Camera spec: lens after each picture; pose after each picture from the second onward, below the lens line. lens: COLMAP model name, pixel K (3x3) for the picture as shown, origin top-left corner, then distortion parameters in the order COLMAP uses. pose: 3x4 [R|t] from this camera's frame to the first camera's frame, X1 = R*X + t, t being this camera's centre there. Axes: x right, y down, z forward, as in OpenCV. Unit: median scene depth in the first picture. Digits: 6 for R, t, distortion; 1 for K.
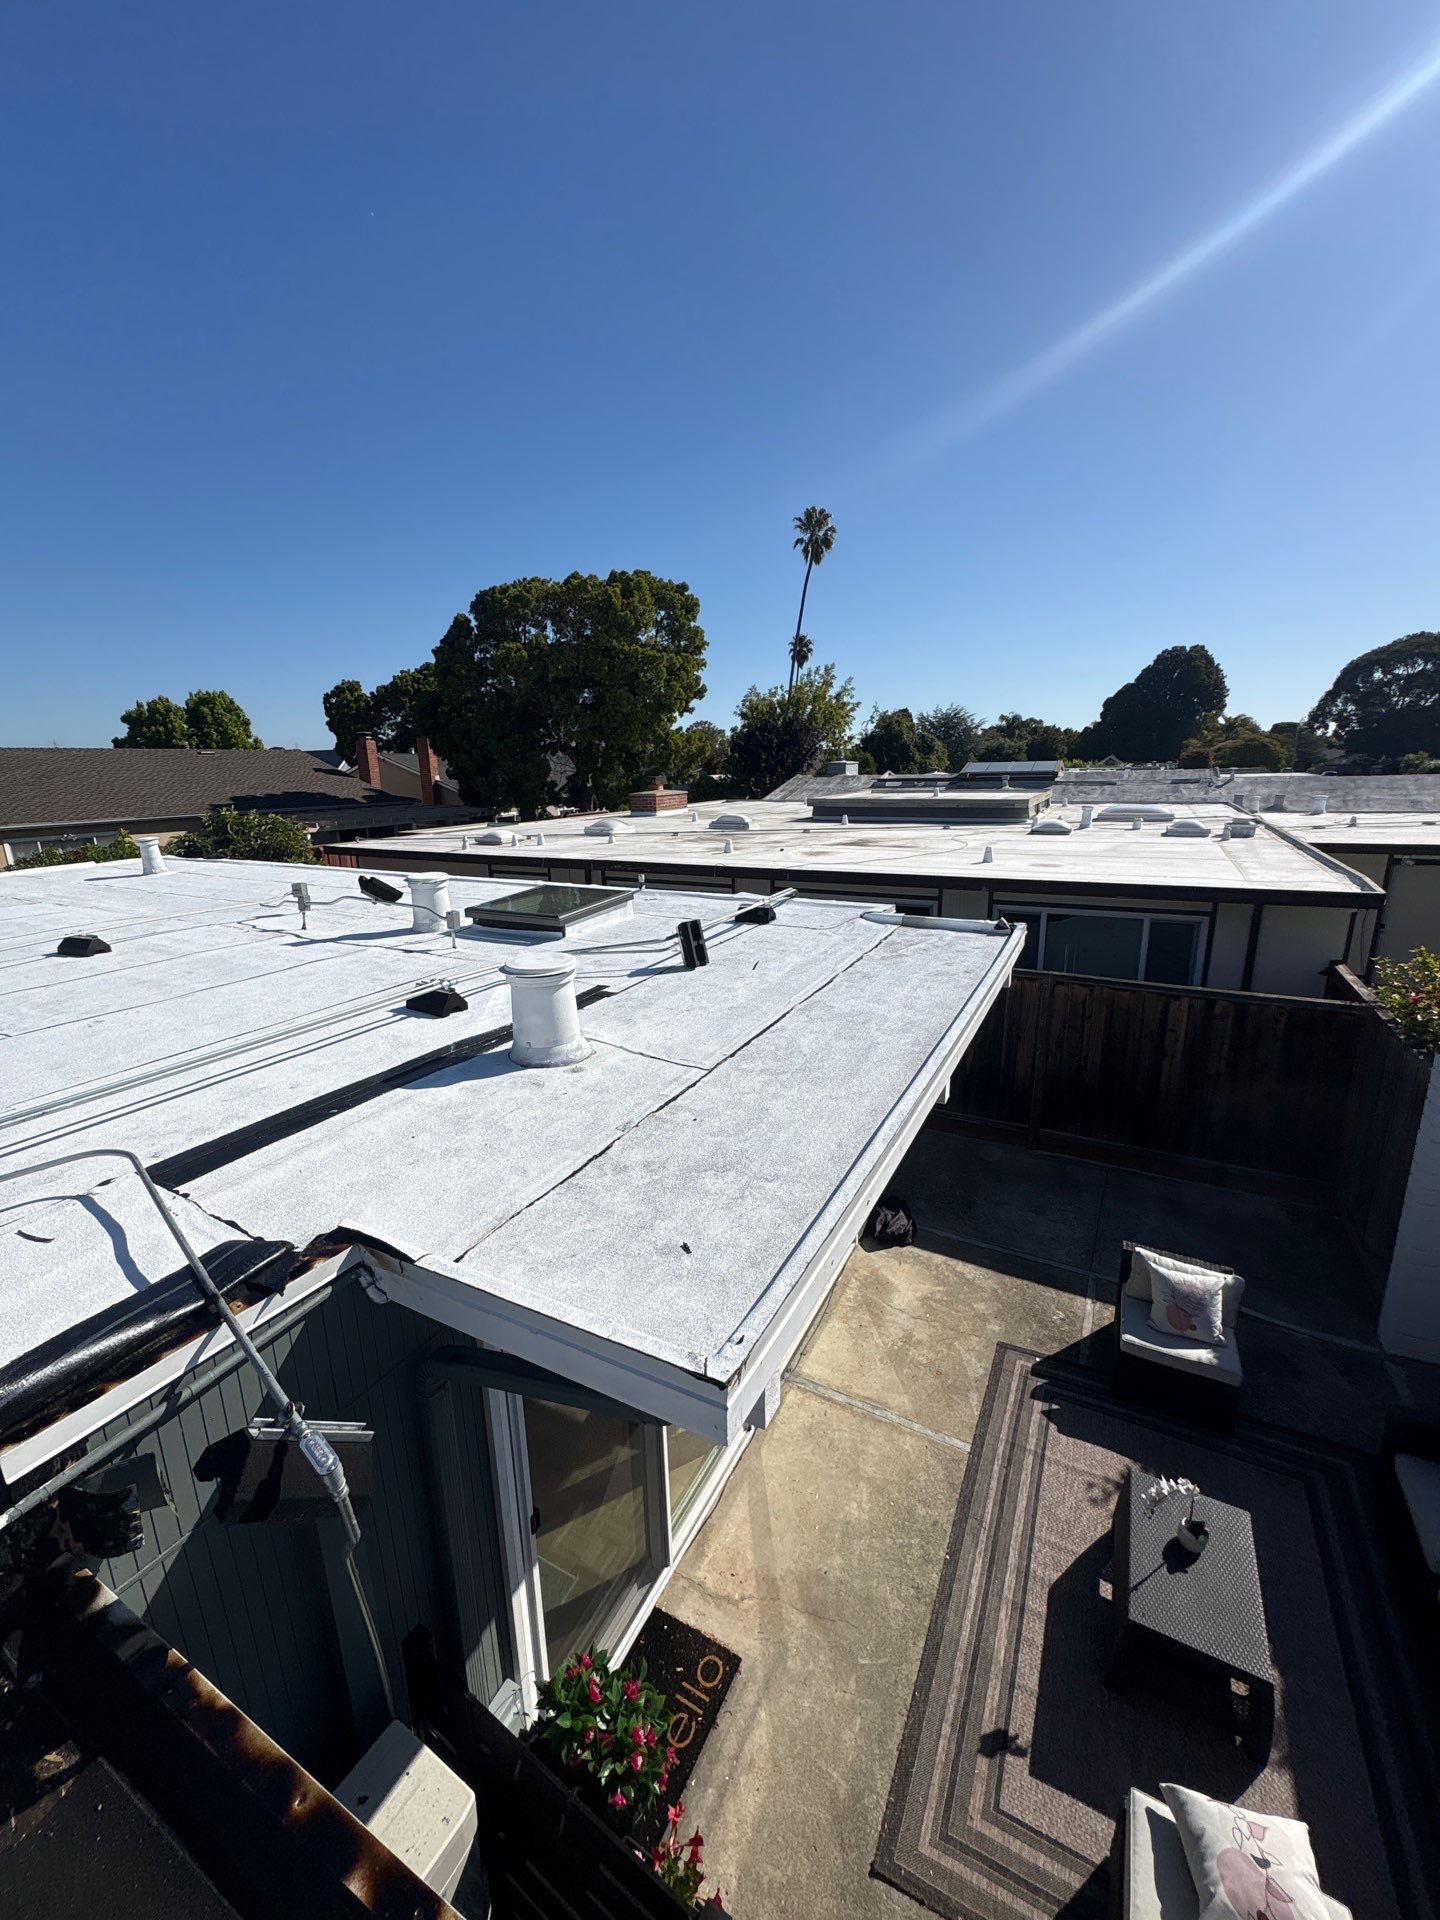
lens RADIAL K [[764.2, 0, 718.7], [0, 764.2, 959.1], [0, 0, 1]] dist [-0.000139, 0.000082]
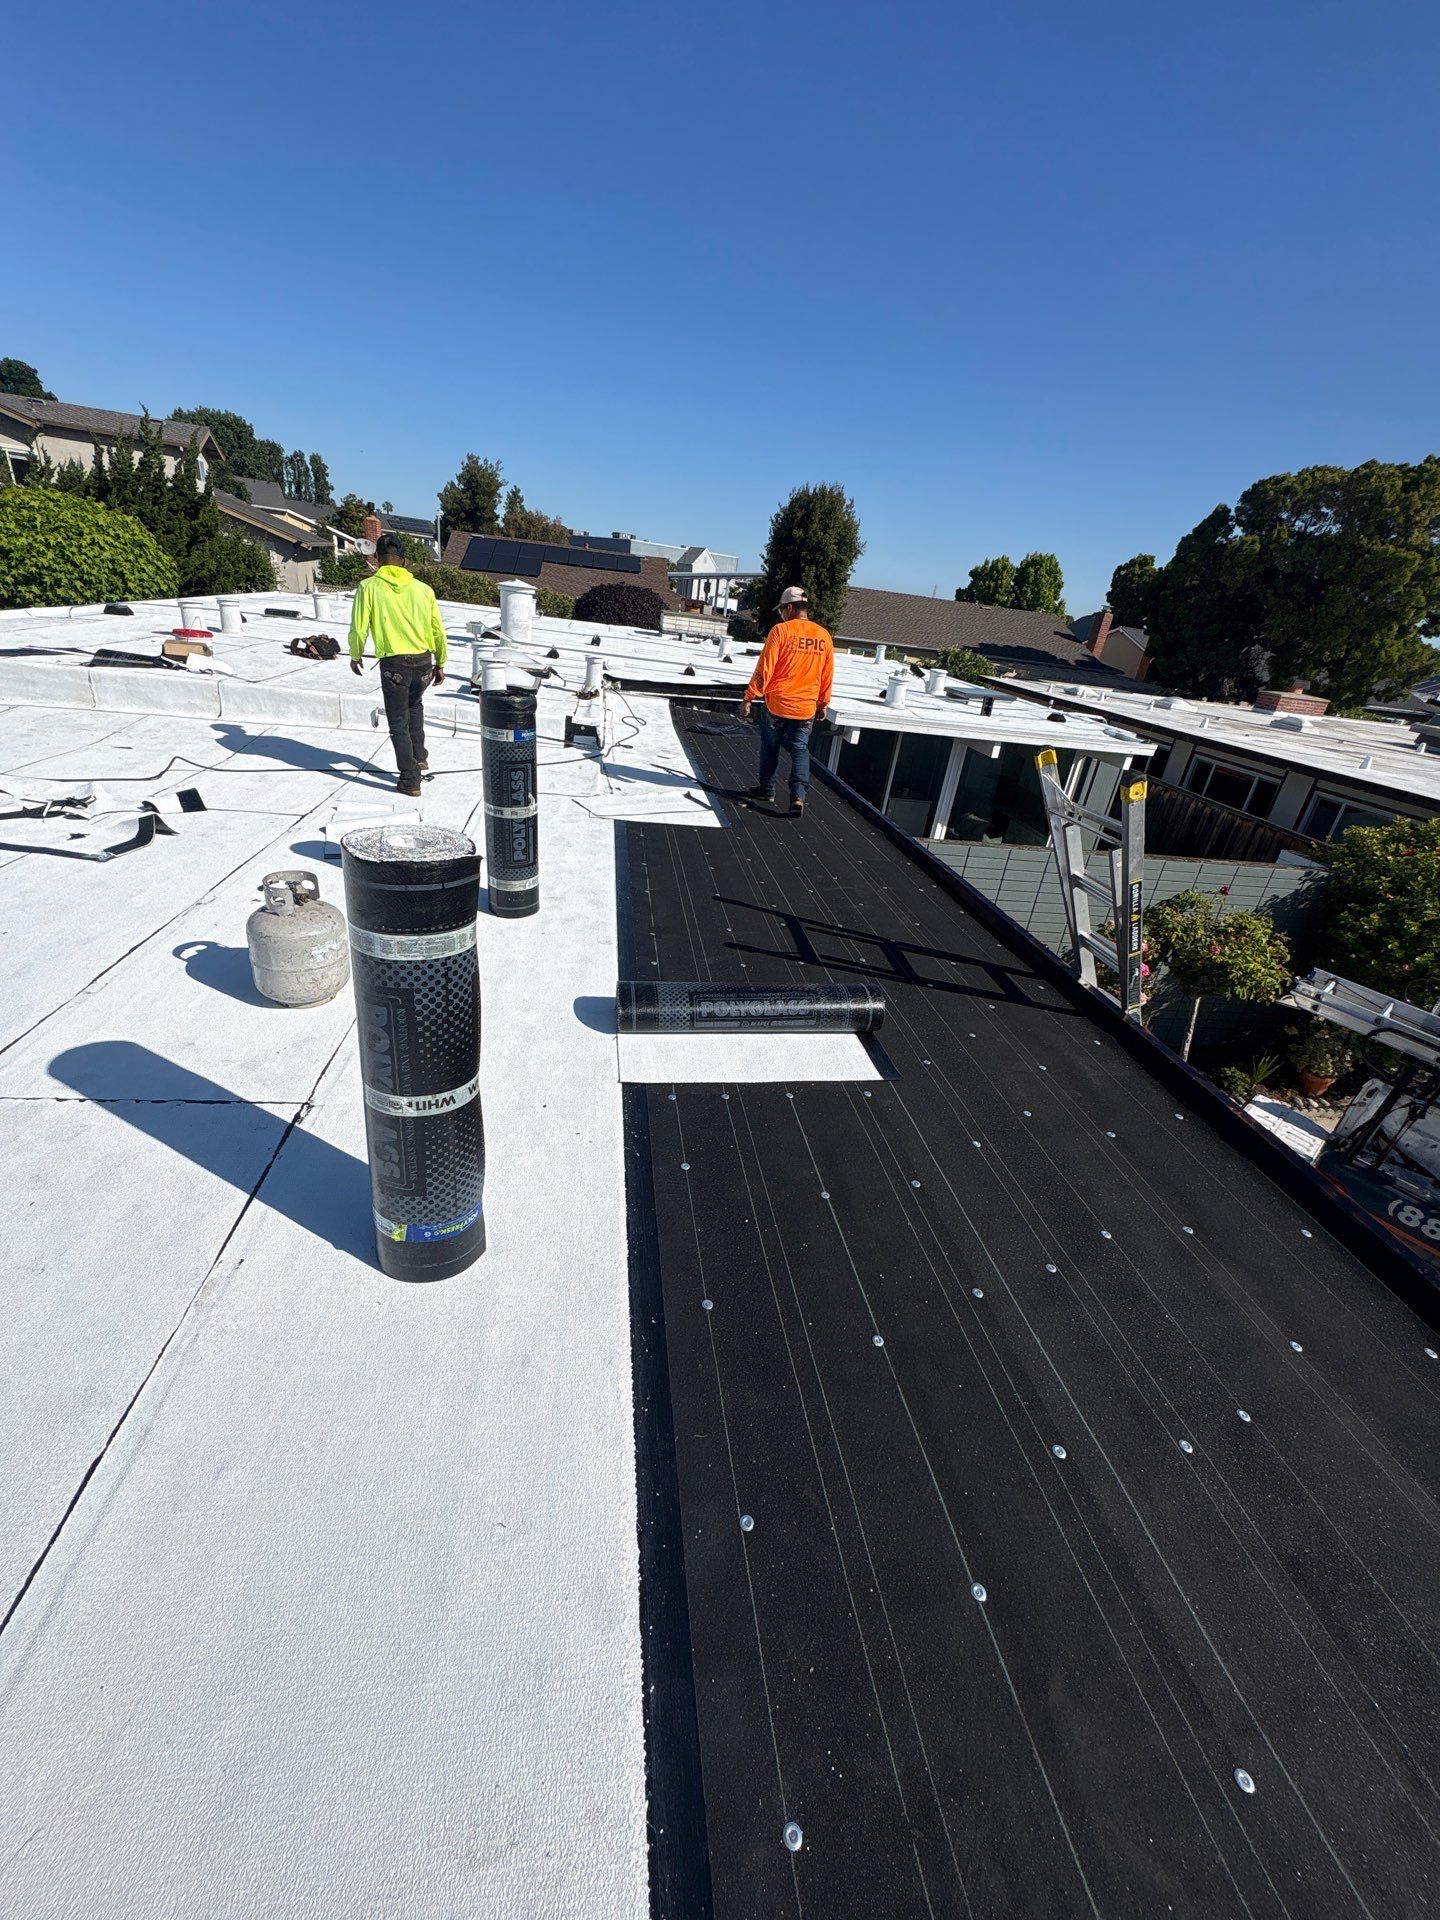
lens RADIAL K [[764.2, 0, 719.6], [0, 764.2, 962.9], [0, 0, 1]] dist [-0.000139, 0.000082]
pose [[0.579899, 0.437644, -0.687157, 0.228540], [-0.327000, 0.897572, 0.295696, 0.041387], [0.746182, 0.053226, 0.663610, -0.187076]]
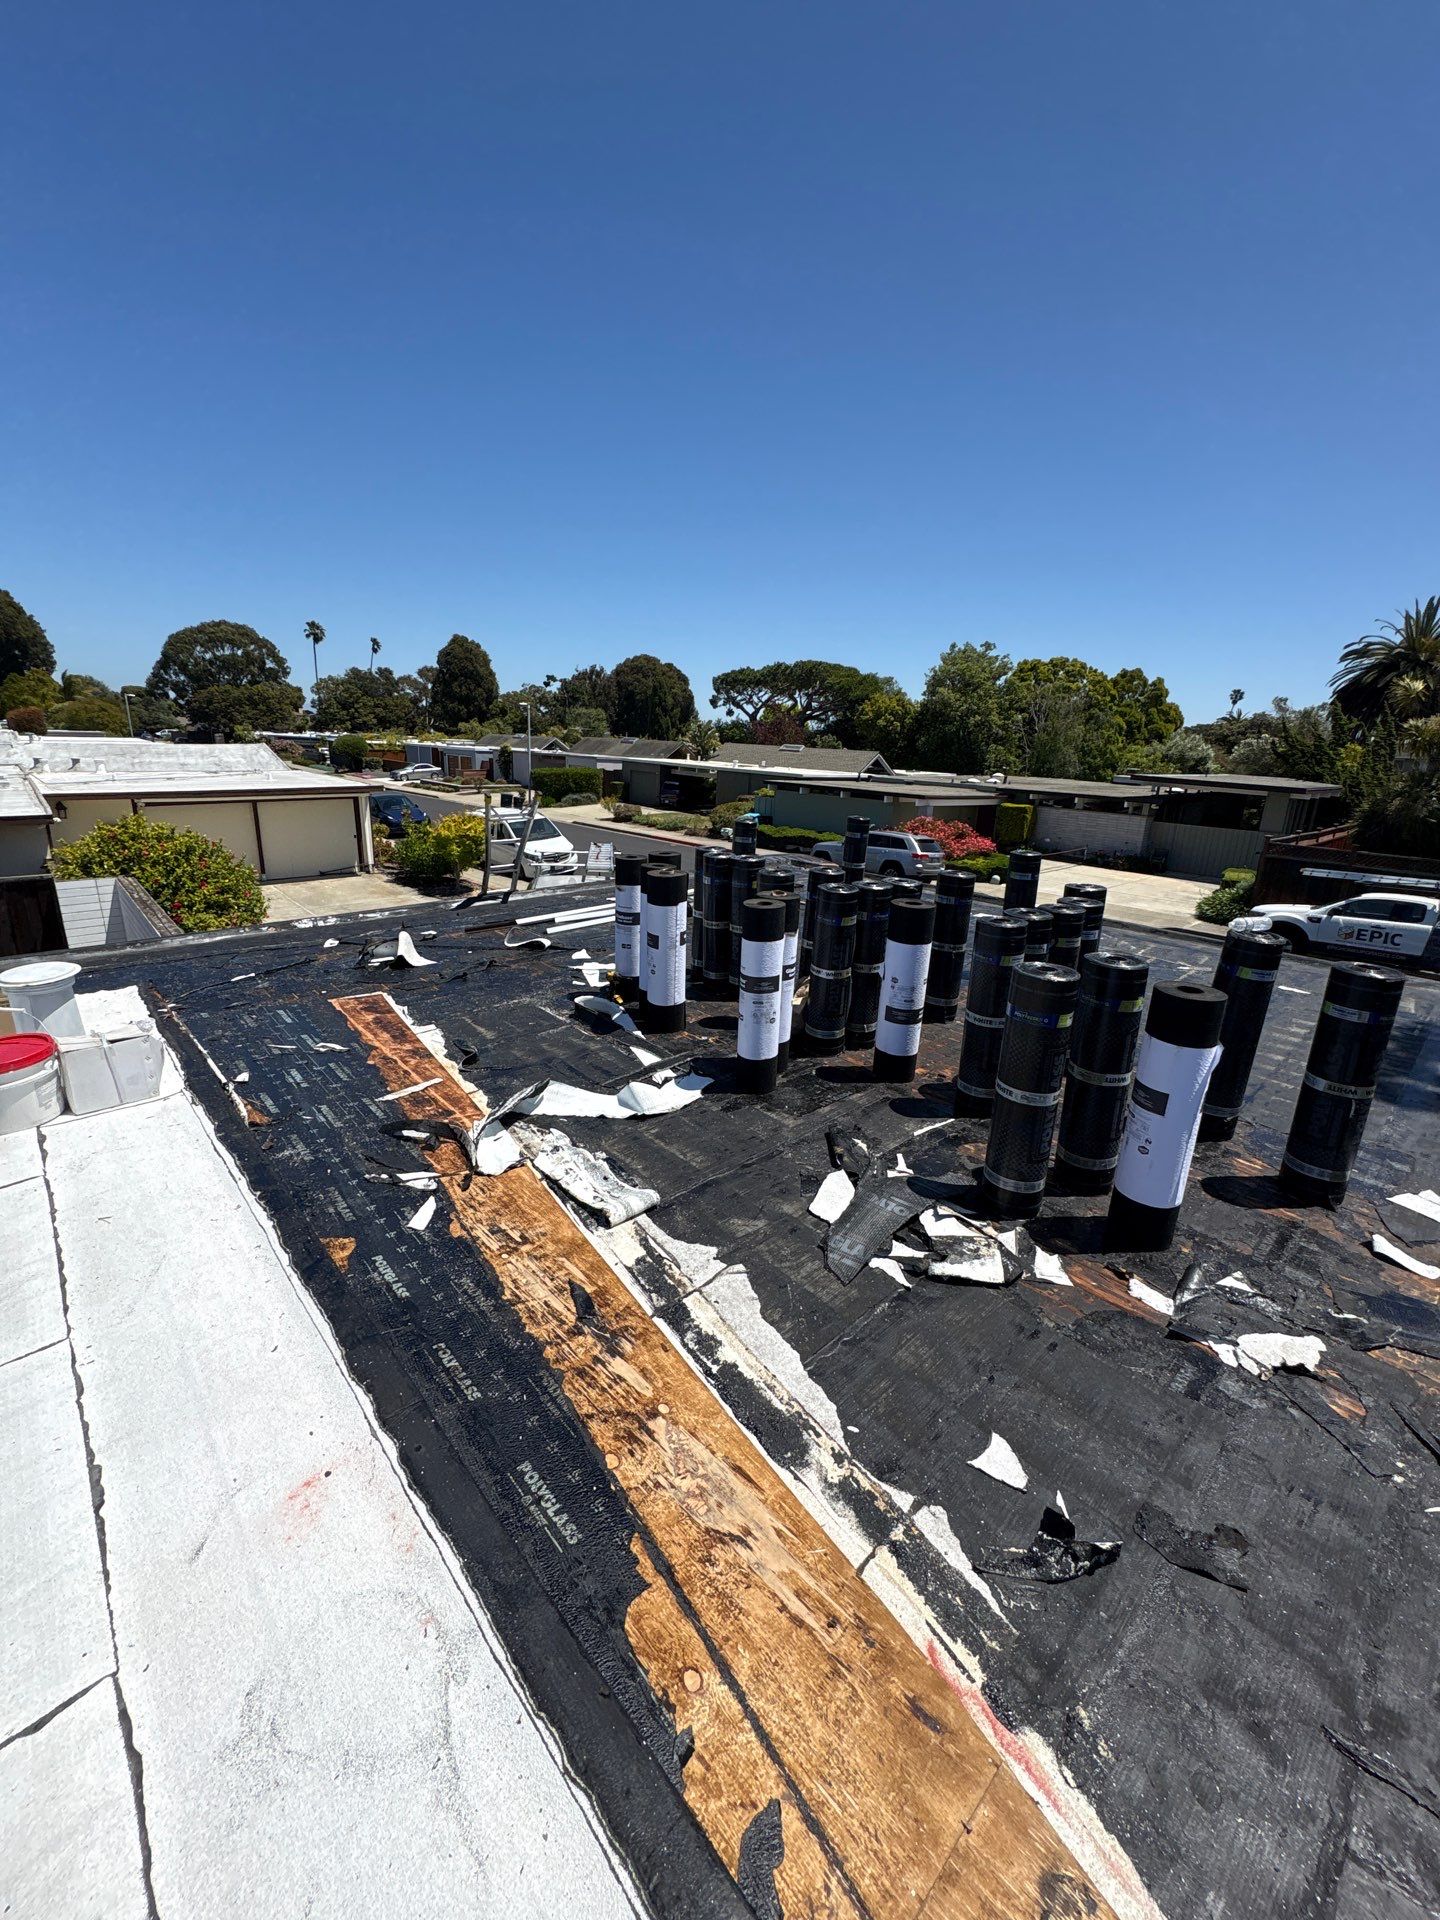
lens RADIAL K [[764.2, 0, 723.0], [0, 764.2, 952.1], [0, 0, 1]] dist [-0.000139, 0.000082]
pose [[0.324094, -0.221977, 0.919614, -0.067493], [0.188818, 0.967701, 0.167041, 0.046764], [-0.926990, 0.119503, 0.355539, -0.220052]]
